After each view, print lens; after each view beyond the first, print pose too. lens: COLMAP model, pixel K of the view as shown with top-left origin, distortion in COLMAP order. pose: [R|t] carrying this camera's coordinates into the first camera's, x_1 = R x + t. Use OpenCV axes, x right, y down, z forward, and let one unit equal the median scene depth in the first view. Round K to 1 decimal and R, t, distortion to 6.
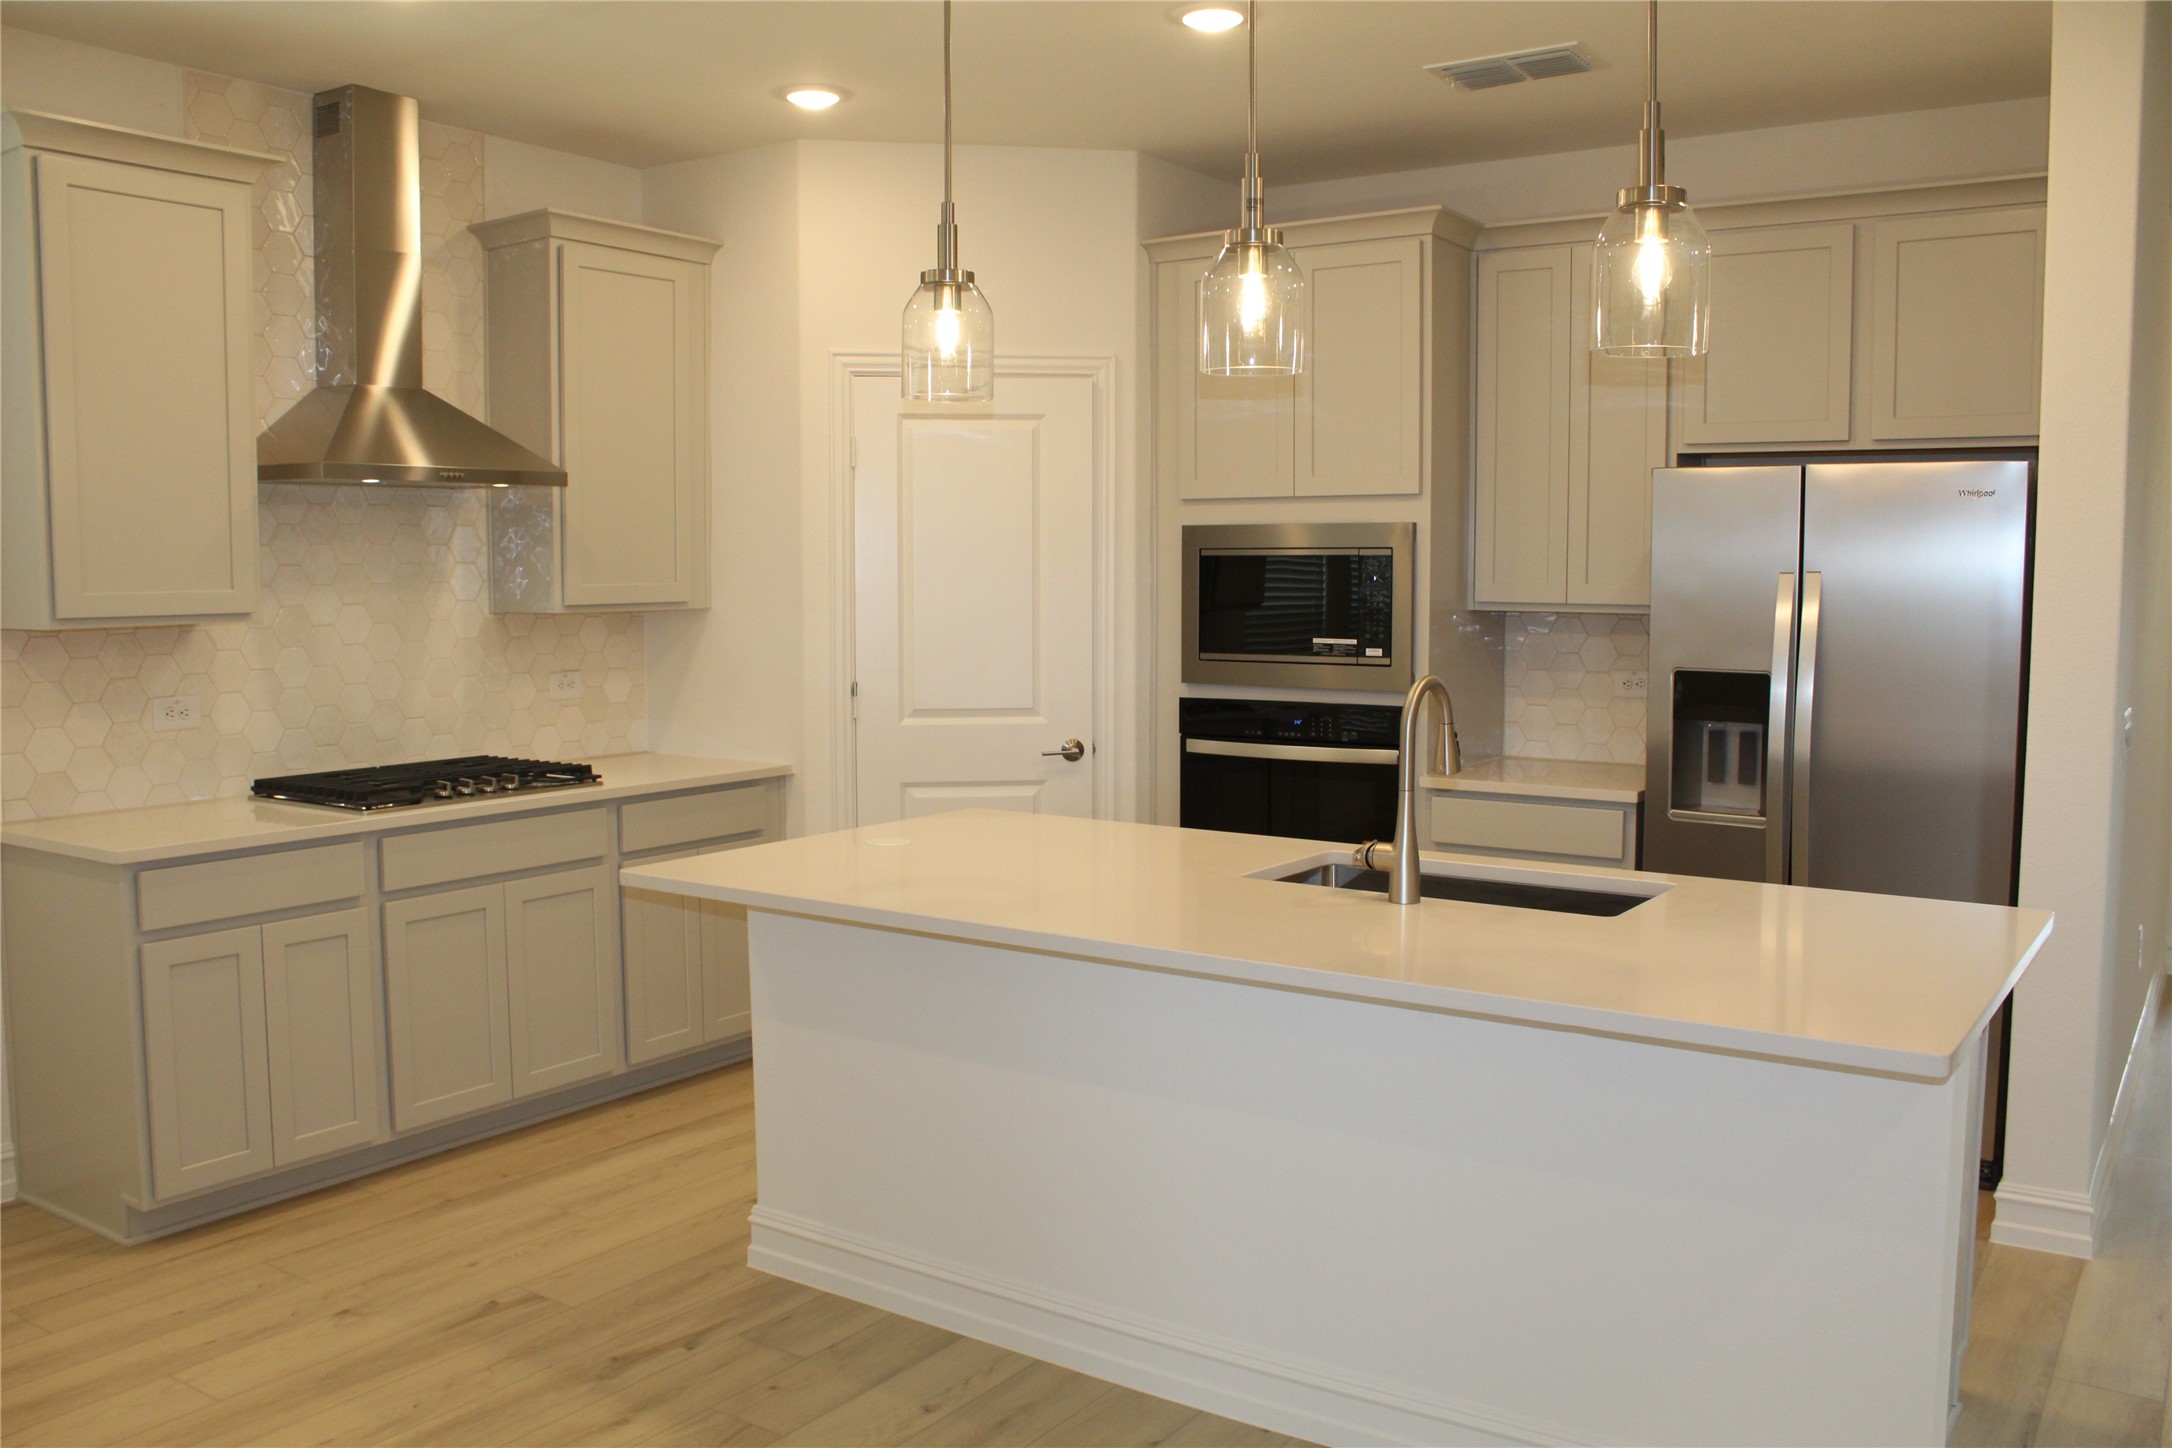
lens RADIAL K [[1795.2, 0, 1086.0], [0, 1795.2, 724.0], [0, 0, 1]] dist [-0.177846, 0.147057]
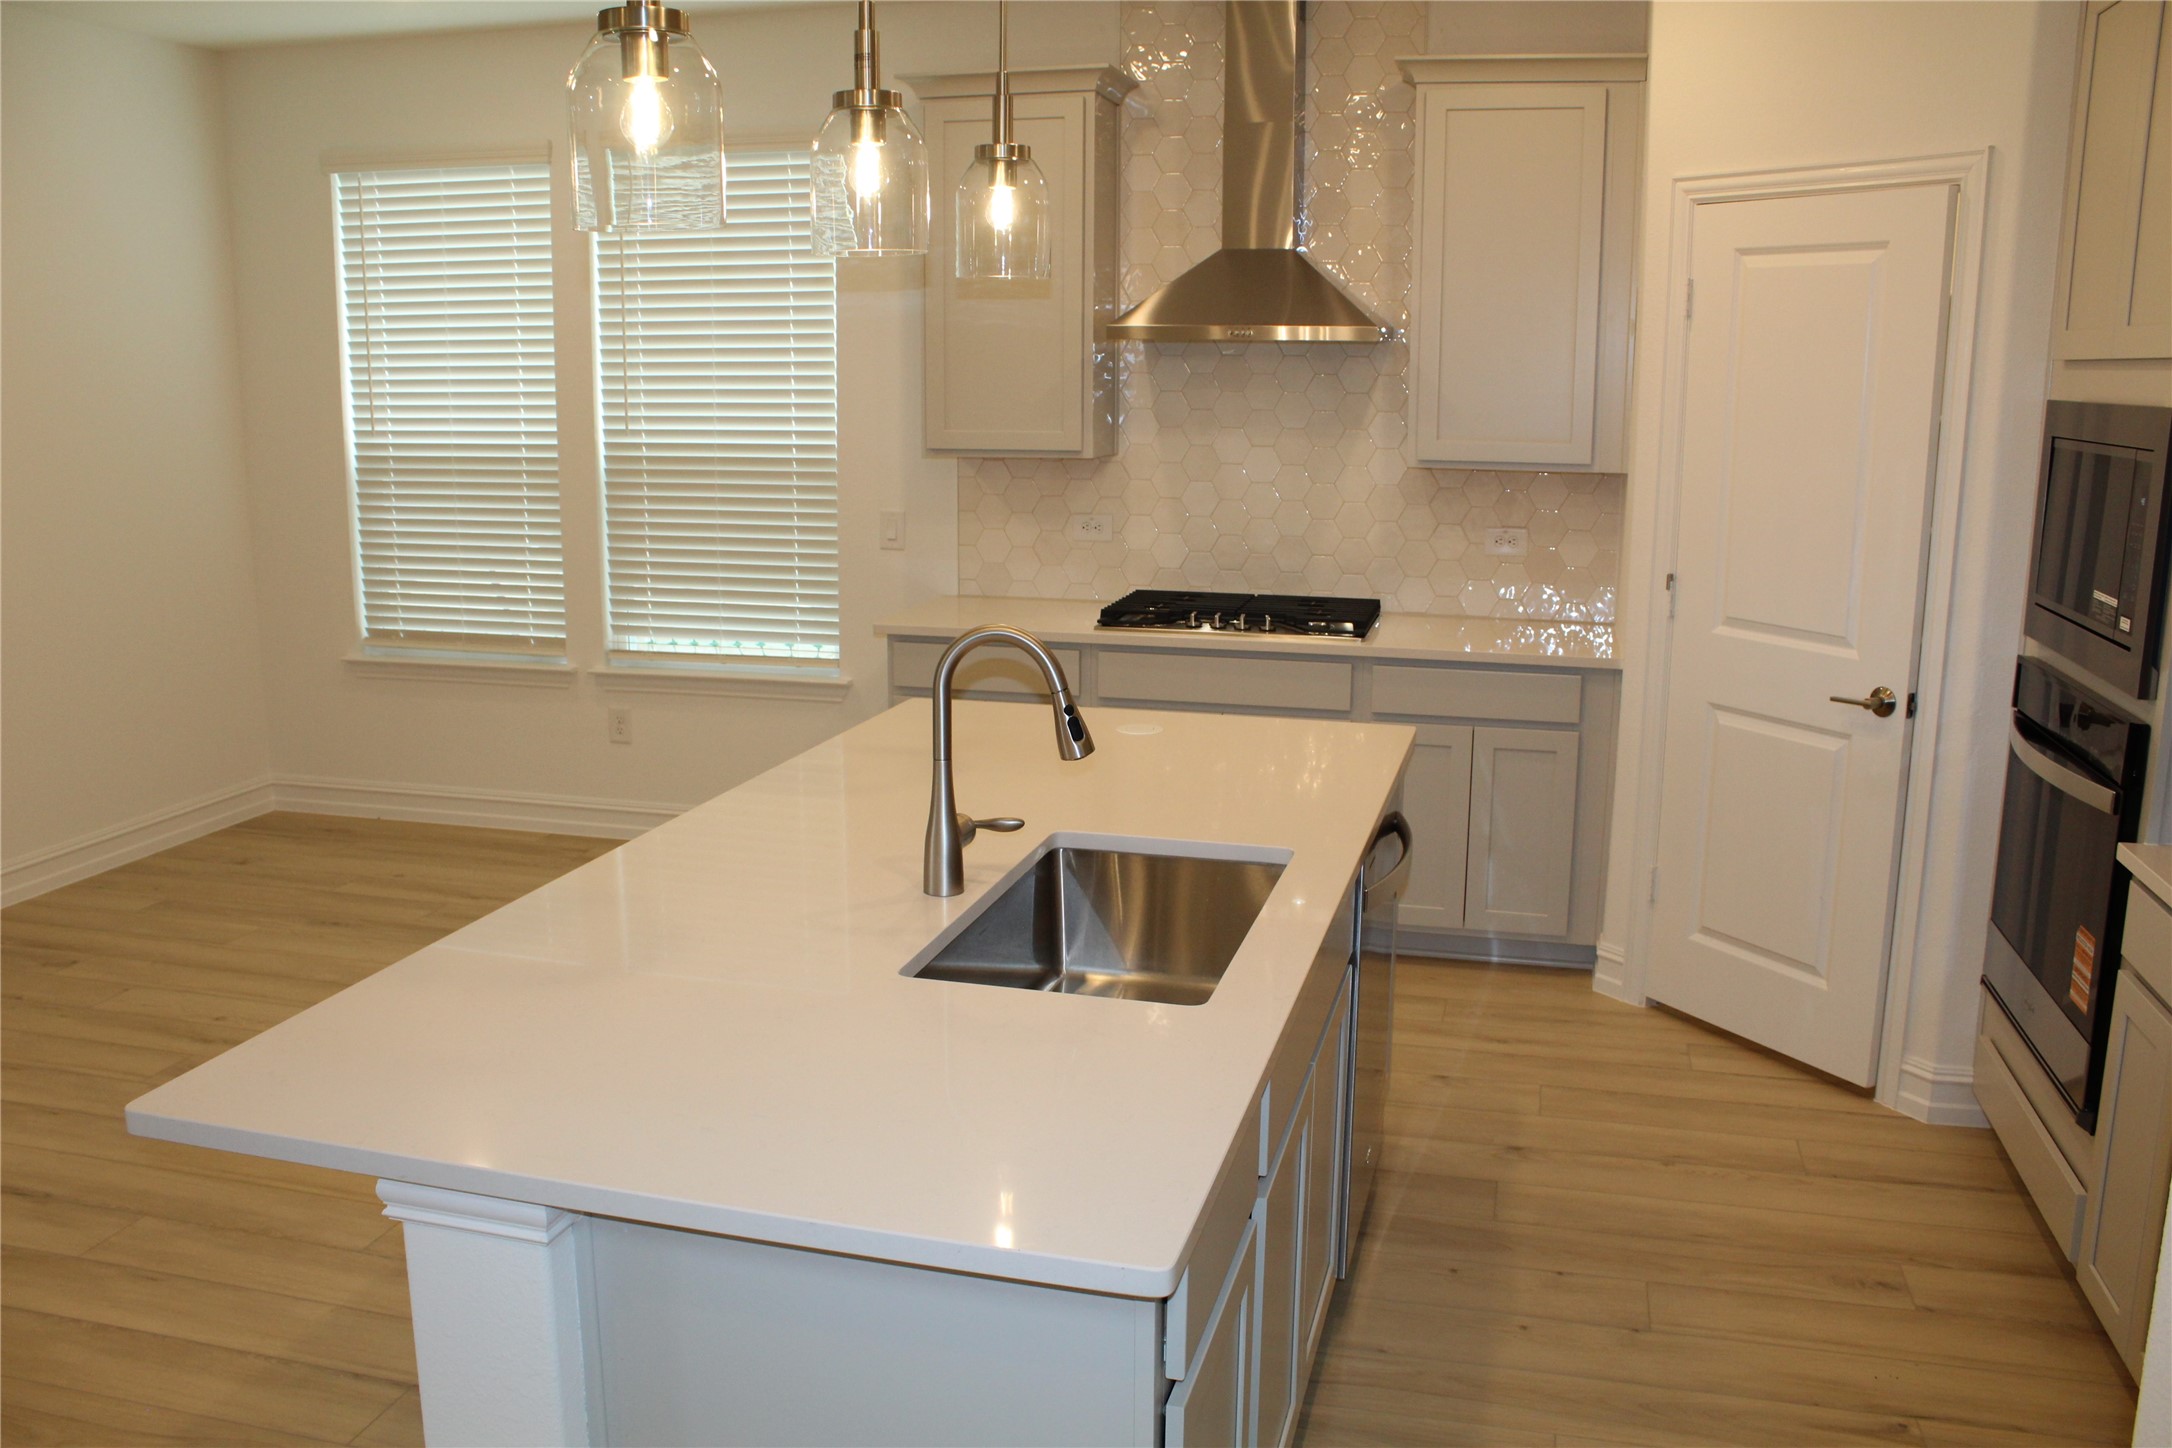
lens RADIAL K [[1795.2, 0, 1086.0], [0, 1795.2, 724.0], [0, 0, 1]] dist [-0.177846, 0.147057]
pose [[0.336815, 0.192235, -0.921738, 0.560965], [-0.086817, 0.981107, 0.172893, -0.074093], [0.937560, 0.021789, 0.347141, 0.459188]]
